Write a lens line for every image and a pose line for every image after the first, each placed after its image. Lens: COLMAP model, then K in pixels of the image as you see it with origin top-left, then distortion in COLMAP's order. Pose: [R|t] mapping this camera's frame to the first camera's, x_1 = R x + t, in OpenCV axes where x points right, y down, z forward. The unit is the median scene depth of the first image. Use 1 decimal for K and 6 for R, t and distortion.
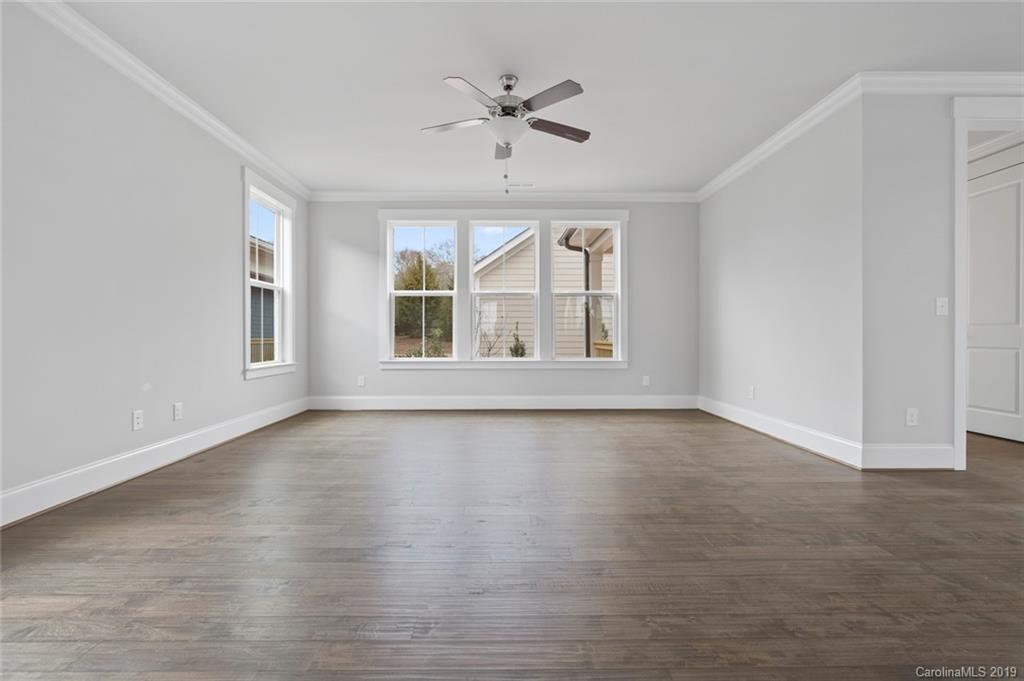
lens RADIAL K [[464.2, 0, 505.0], [0, 464.2, 338.4], [0, 0, 1]] dist [-0.003391, -0.000412]
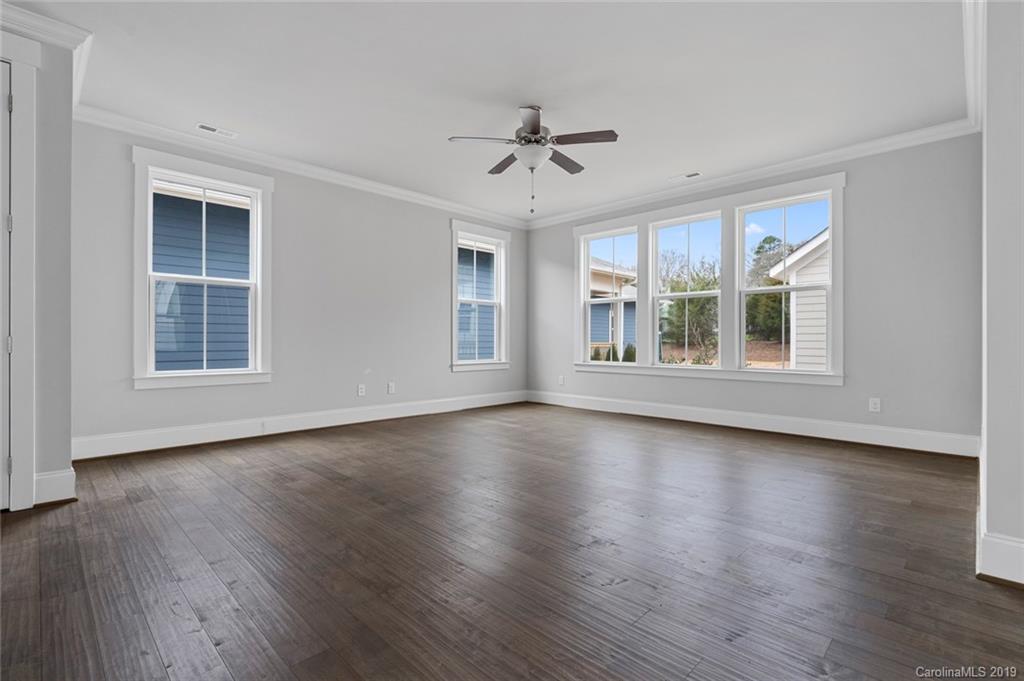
lens RADIAL K [[472.9, 0, 512.0], [0, 472.9, 340.5], [0, 0, 1]] dist [0.001681, 0.000271]
pose [[0.708391, 0.003626, -0.705811, 0.564548], [-0.007463, 0.999969, -0.002353, -0.002487], [0.705781, 0.006934, 0.708397, 0.122376]]
